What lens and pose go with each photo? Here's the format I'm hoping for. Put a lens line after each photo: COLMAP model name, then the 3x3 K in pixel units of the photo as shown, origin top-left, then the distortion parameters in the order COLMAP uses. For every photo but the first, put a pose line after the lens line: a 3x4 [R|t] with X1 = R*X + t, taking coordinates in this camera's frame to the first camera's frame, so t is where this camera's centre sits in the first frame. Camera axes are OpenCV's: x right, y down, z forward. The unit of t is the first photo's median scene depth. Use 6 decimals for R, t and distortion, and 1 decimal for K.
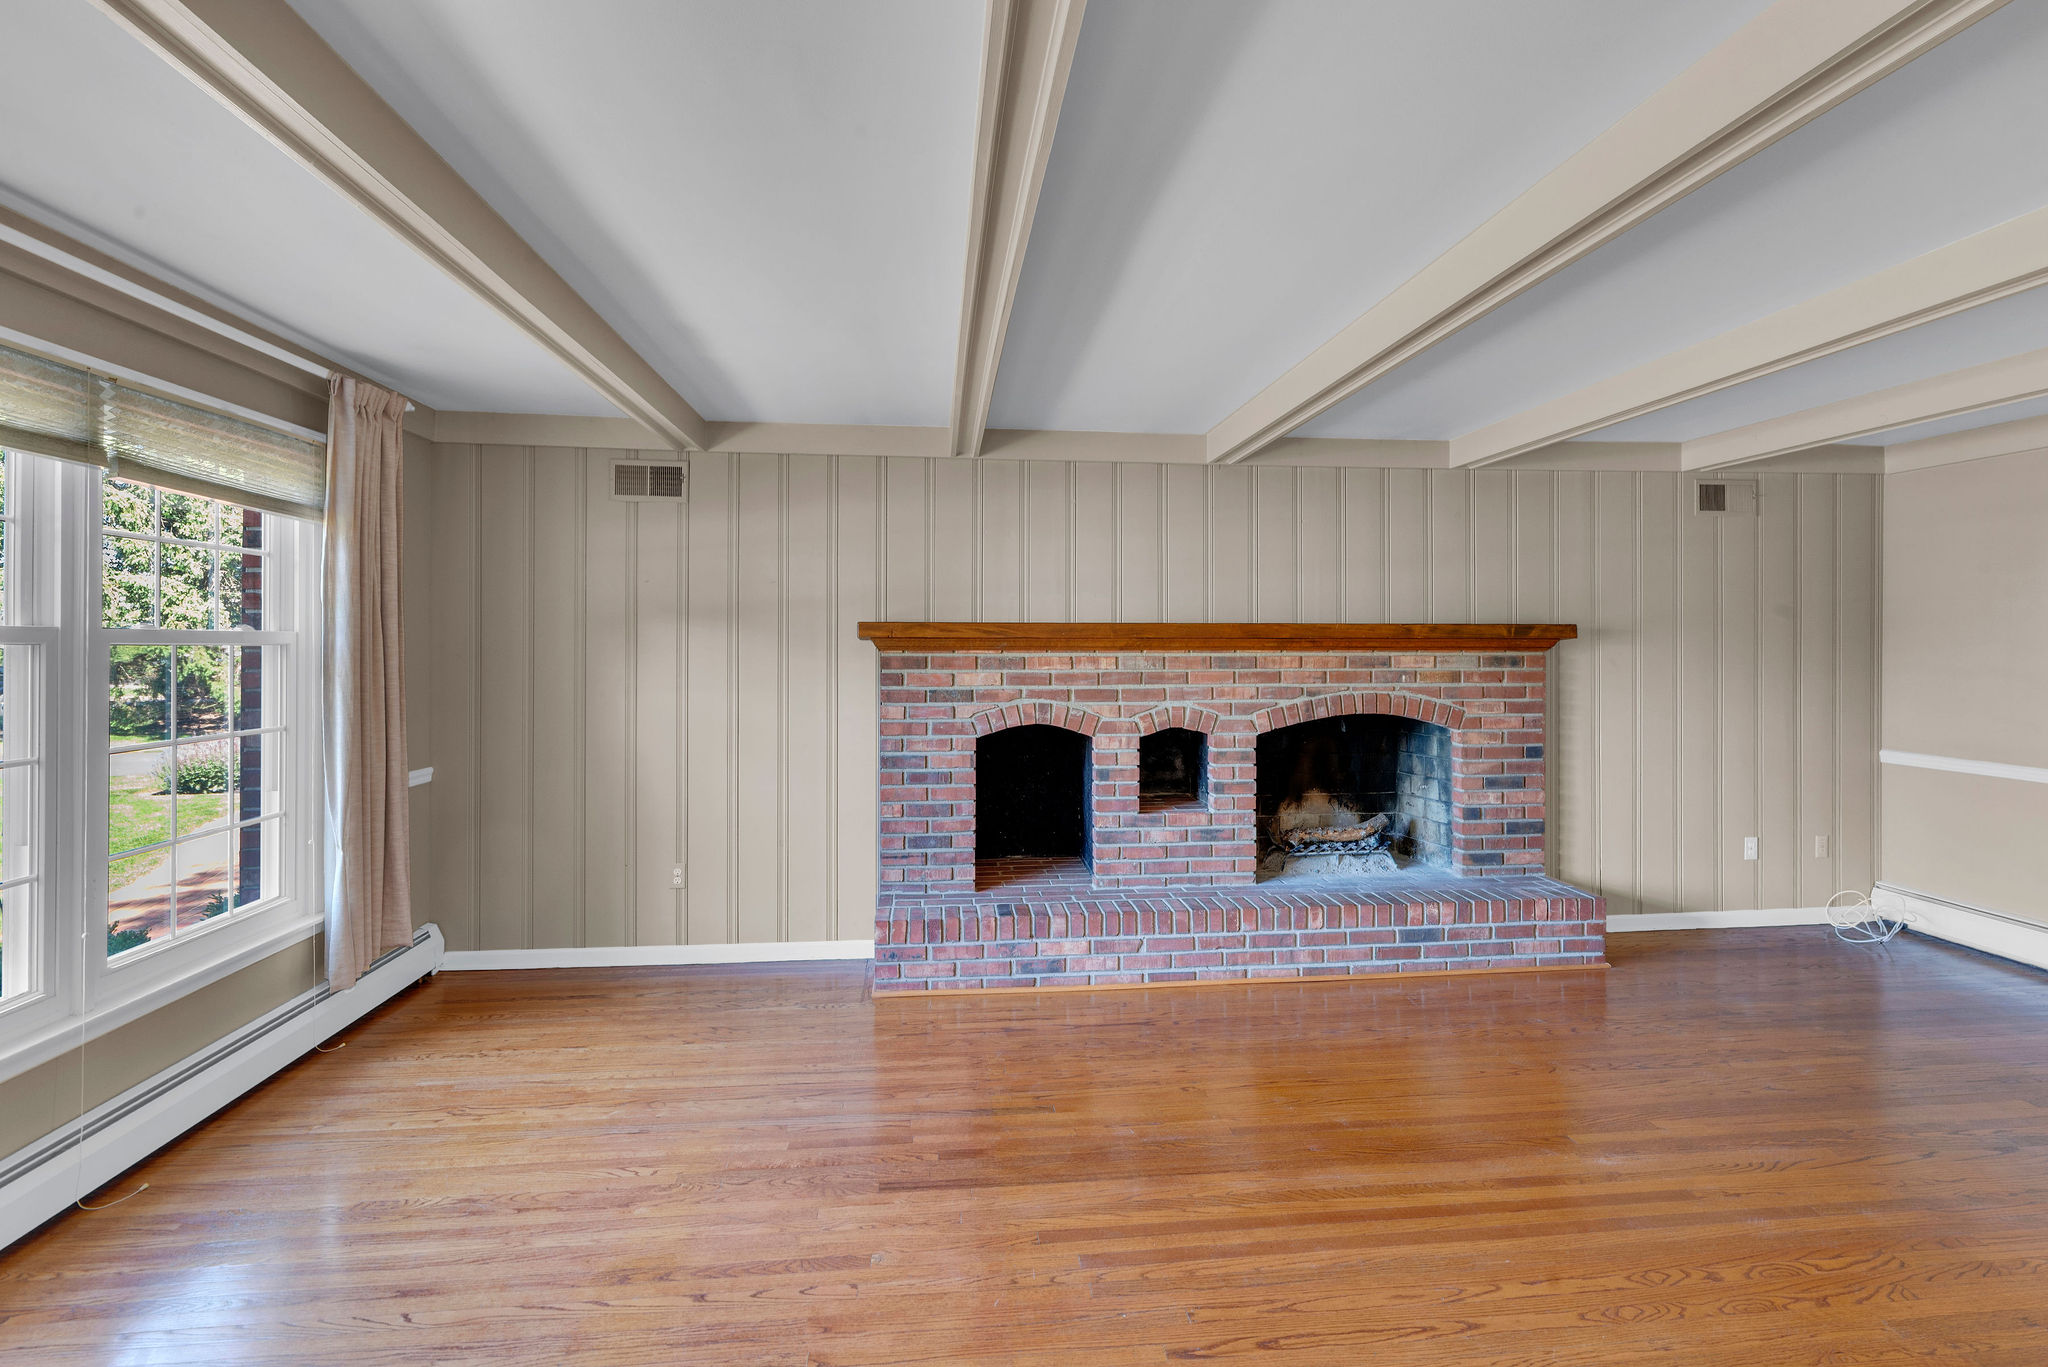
lens RADIAL K [[1010.4, 0, 1059.2], [0, 1010.4, 638.2], [0, 0, 1]] dist [0.001655, -0.000029]
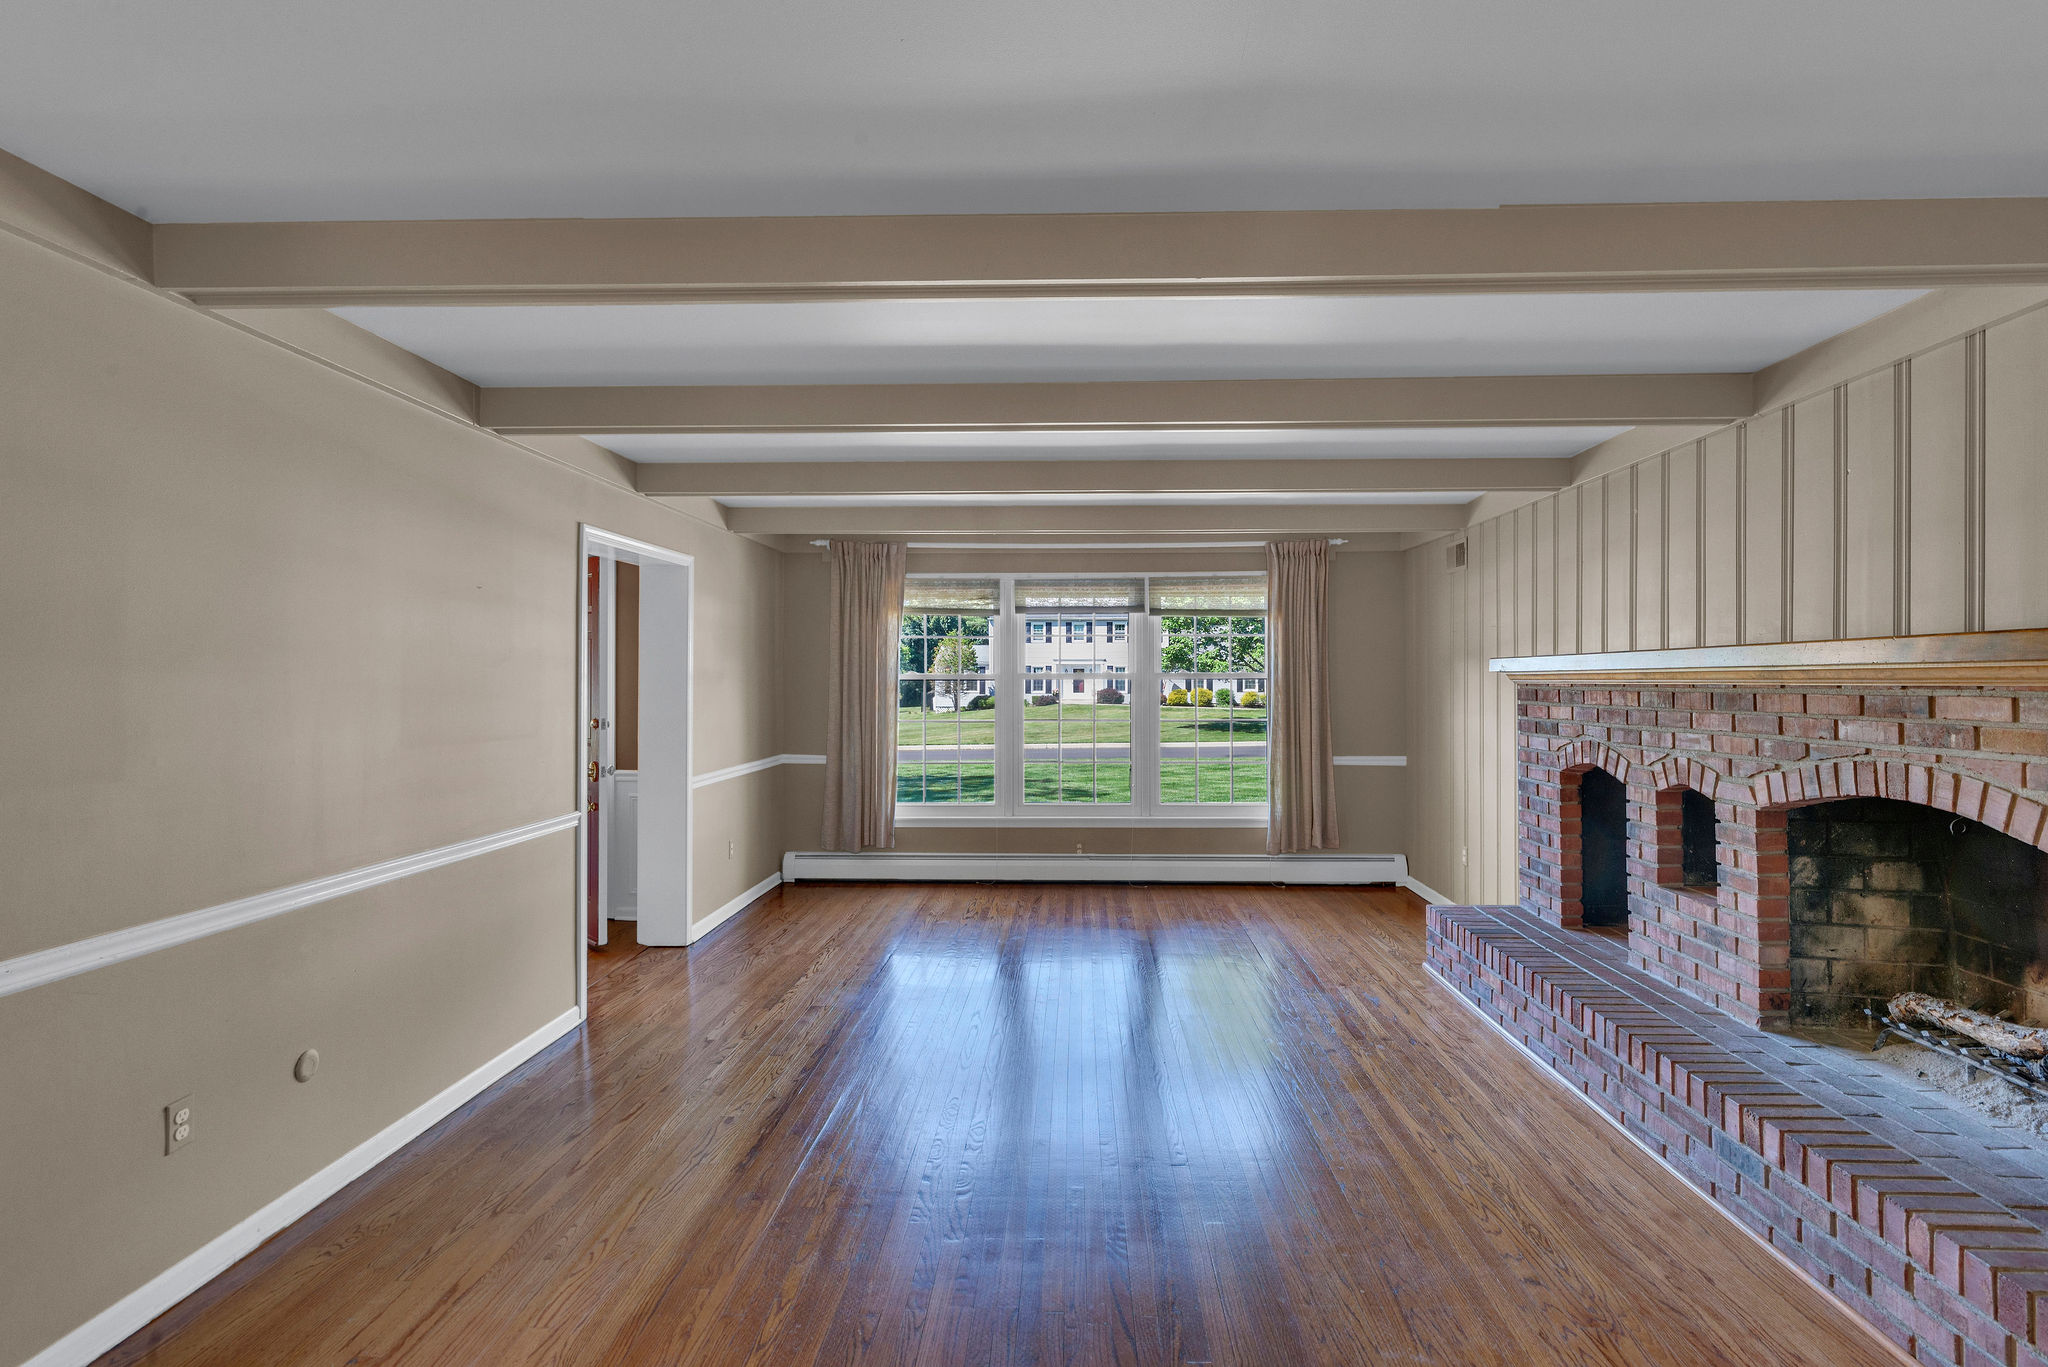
lens RADIAL K [[1010.4, 0, 1036.8], [0, 1010.4, 684.9], [0, 0, 1]] dist [0.001655, -0.000029]
pose [[-0.174133, 0.003208, -0.984717, 1.011239], [0.007066, 0.999973, 0.002009, 0.008300], [0.984697, -0.006609, -0.174151, 0.686923]]
